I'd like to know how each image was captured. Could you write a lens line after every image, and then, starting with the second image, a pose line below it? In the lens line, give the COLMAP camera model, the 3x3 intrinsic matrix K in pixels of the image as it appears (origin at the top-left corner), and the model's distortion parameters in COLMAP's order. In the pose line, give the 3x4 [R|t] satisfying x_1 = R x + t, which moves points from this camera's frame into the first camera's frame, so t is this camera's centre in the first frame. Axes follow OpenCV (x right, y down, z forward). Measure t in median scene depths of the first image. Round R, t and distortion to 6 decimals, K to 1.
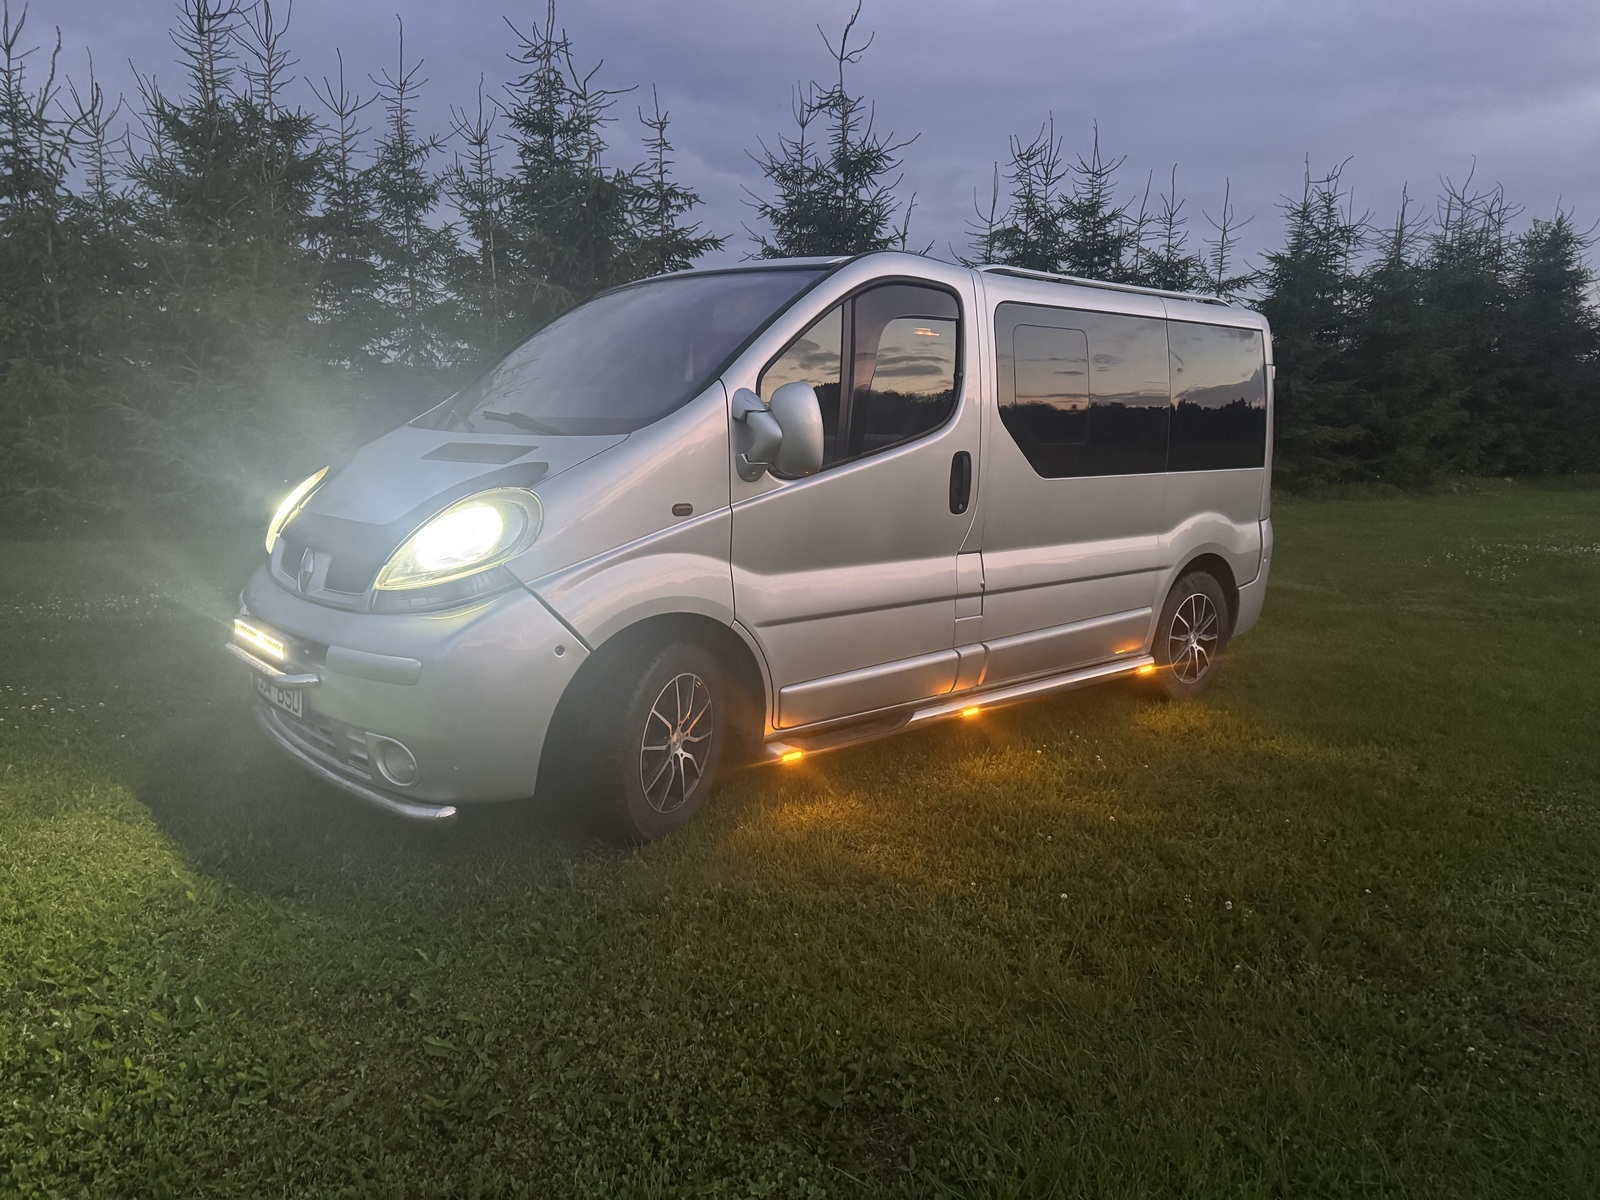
lens RADIAL K [[1125.9, 0, 800.0], [0, 1125.9, 600.0], [0, 0, 1]] dist [0.058928, -0.044085]
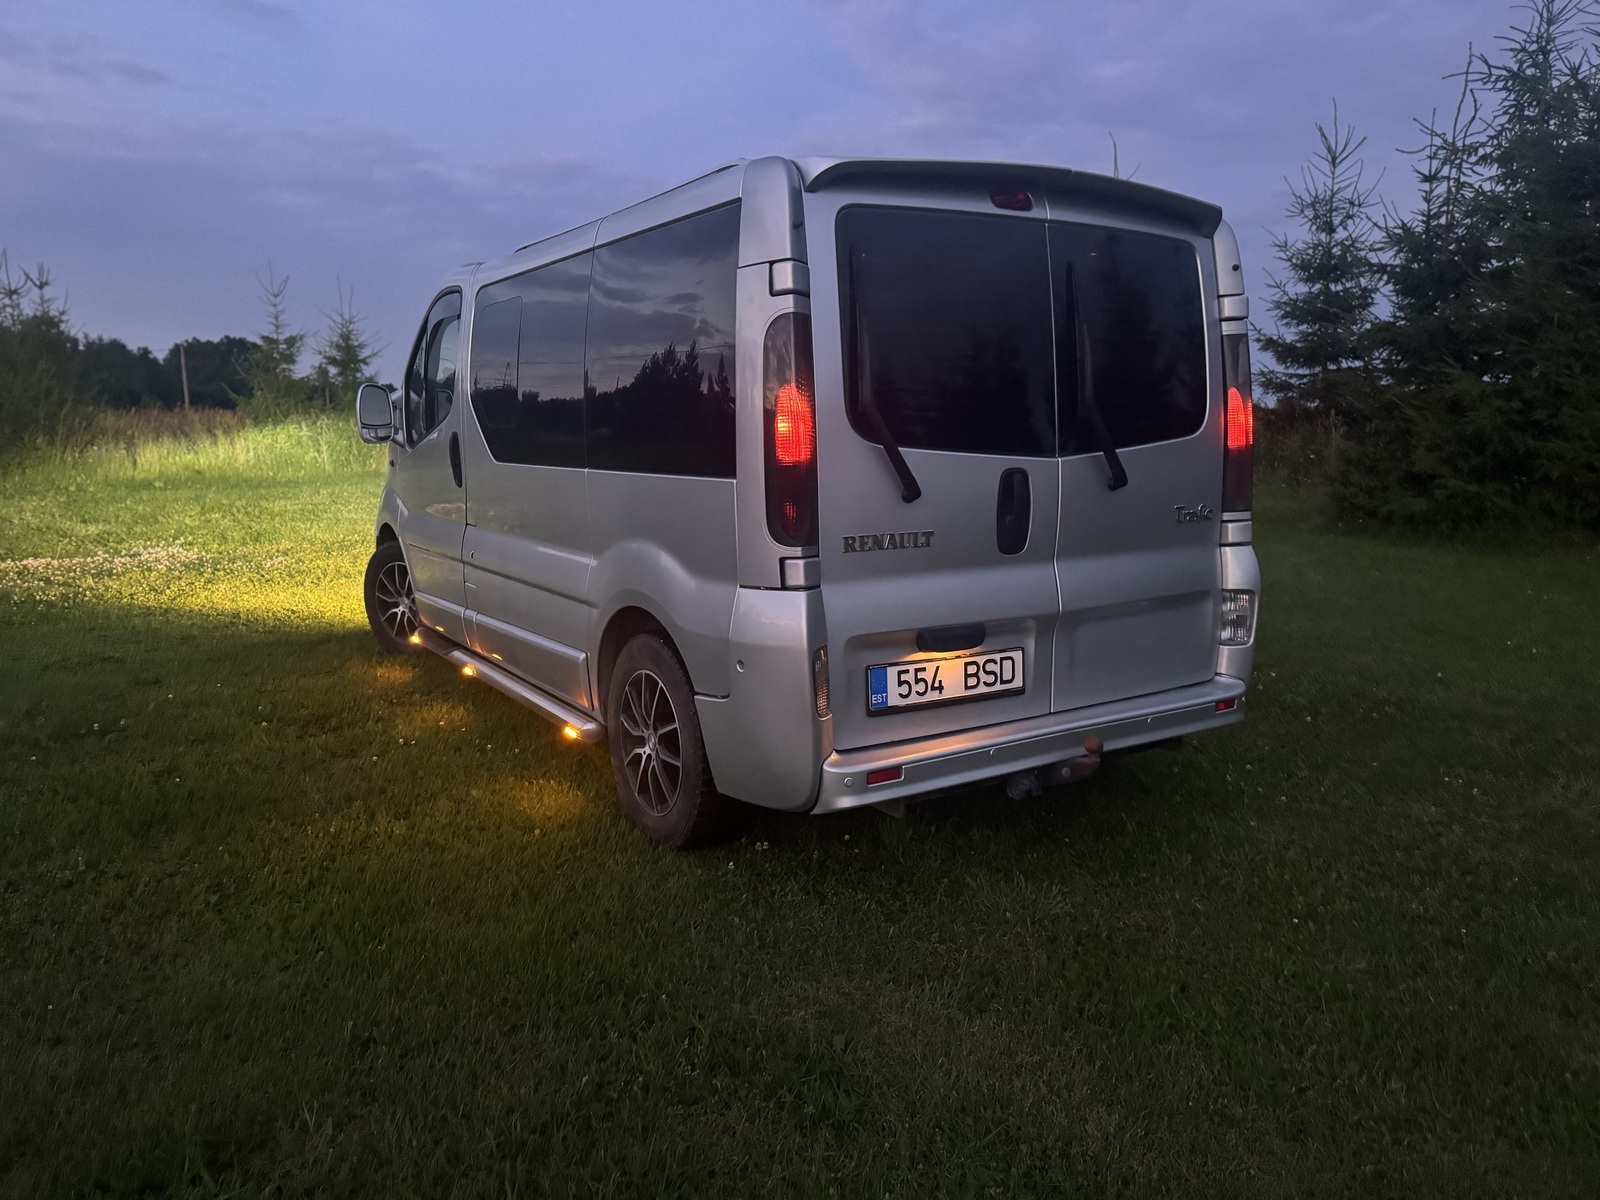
lens RADIAL K [[1125.9, 0, 800.0], [0, 1125.9, 600.0], [0, 0, 1]] dist [0.058928, -0.044085]
pose [[-0.138893, 0.139948, -0.980369, 1.136179], [-0.157069, 0.974320, 0.161338, -0.188760], [0.977772, 0.176395, -0.113345, 1.383802]]
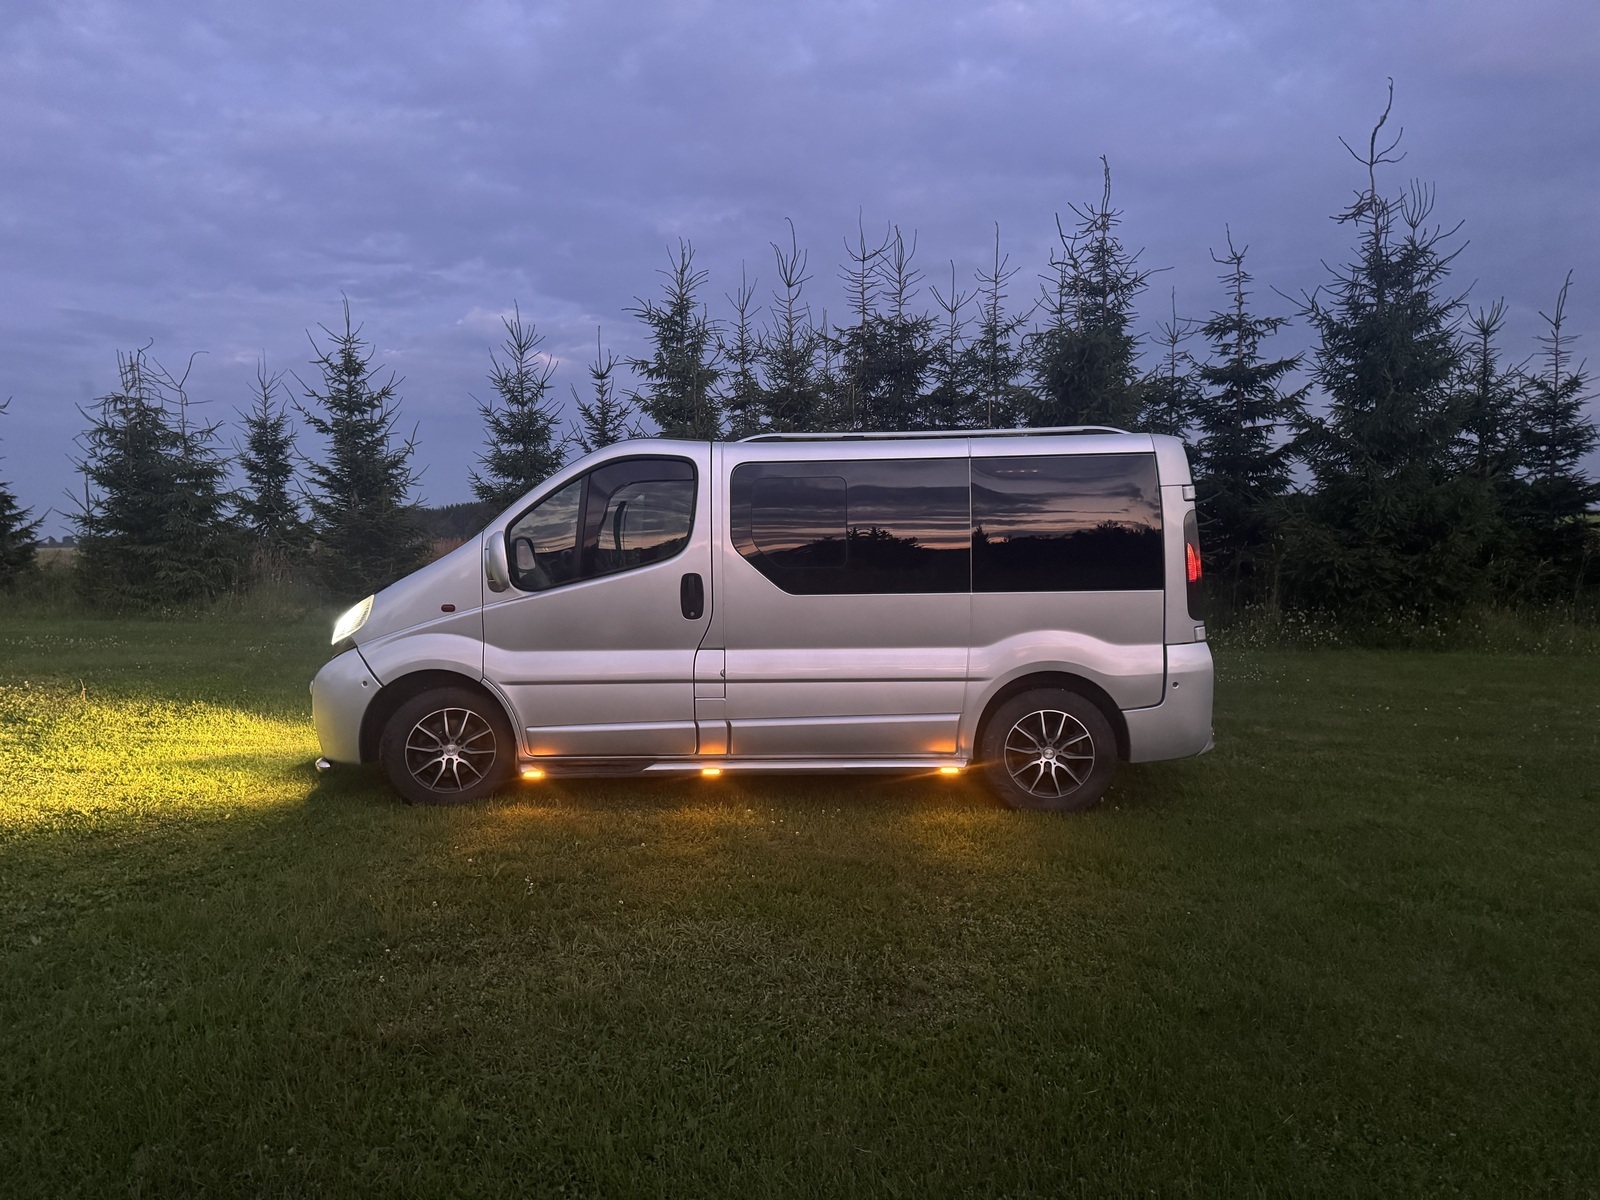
lens RADIAL K [[1125.9, 0, 800.0], [0, 1125.9, 600.0], [0, 0, 1]] dist [0.058928, -0.044085]
pose [[0.719139, 0.011518, -0.694771, 1.090582], [-0.088629, 0.993216, -0.075273, -0.009233], [0.689191, 0.115709, 0.715281, 0.115427]]
